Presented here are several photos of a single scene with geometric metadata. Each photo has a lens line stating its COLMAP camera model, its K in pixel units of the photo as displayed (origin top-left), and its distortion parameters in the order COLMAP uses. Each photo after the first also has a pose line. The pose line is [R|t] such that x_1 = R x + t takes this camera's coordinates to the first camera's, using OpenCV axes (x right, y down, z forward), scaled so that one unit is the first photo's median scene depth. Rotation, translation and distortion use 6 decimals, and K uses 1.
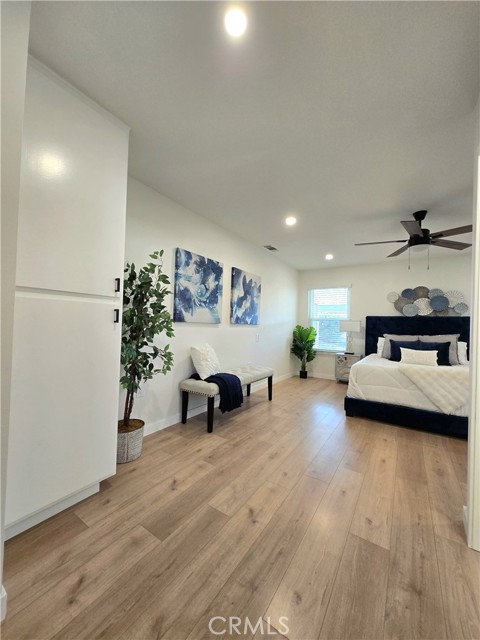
lens RADIAL K [[249.1, 0, 238.5], [0, 249.1, 321.4], [0, 0, 1]] dist [0.000873, -0.000261]
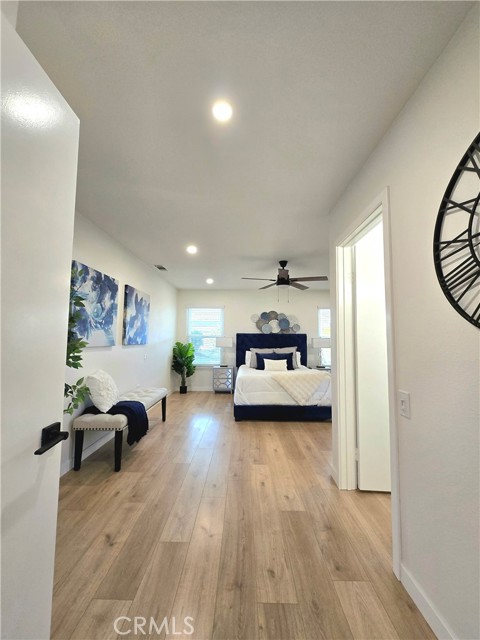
lens RADIAL K [[249.1, 0, 238.5], [0, 249.1, 321.4], [0, 0, 1]] dist [0.000873, -0.000261]
pose [[0.838714, 0.016936, 0.544308, -0.161162], [0.009340, 0.998922, -0.045473, -0.030325], [-0.544492, 0.043223, 0.837652, -0.007086]]
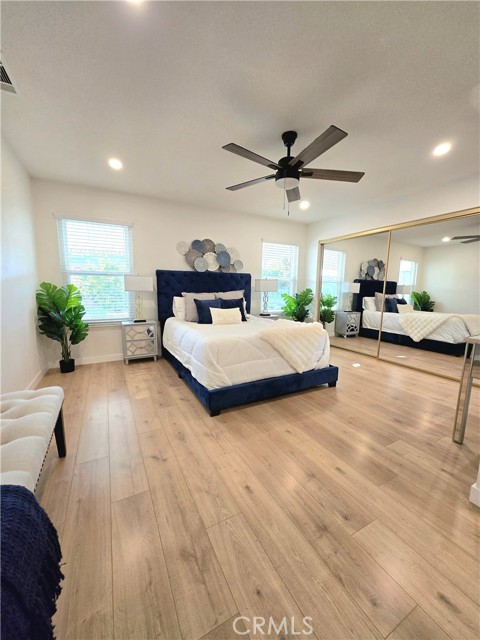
lens RADIAL K [[249.1, 0, 238.5], [0, 249.1, 321.4], [0, 0, 1]] dist [0.000873, -0.000261]
pose [[0.471575, -0.144030, 0.869984, -0.071437], [-0.010374, 0.985597, 0.168794, 0.004147], [-0.881765, -0.088624, 0.463288, 0.515708]]
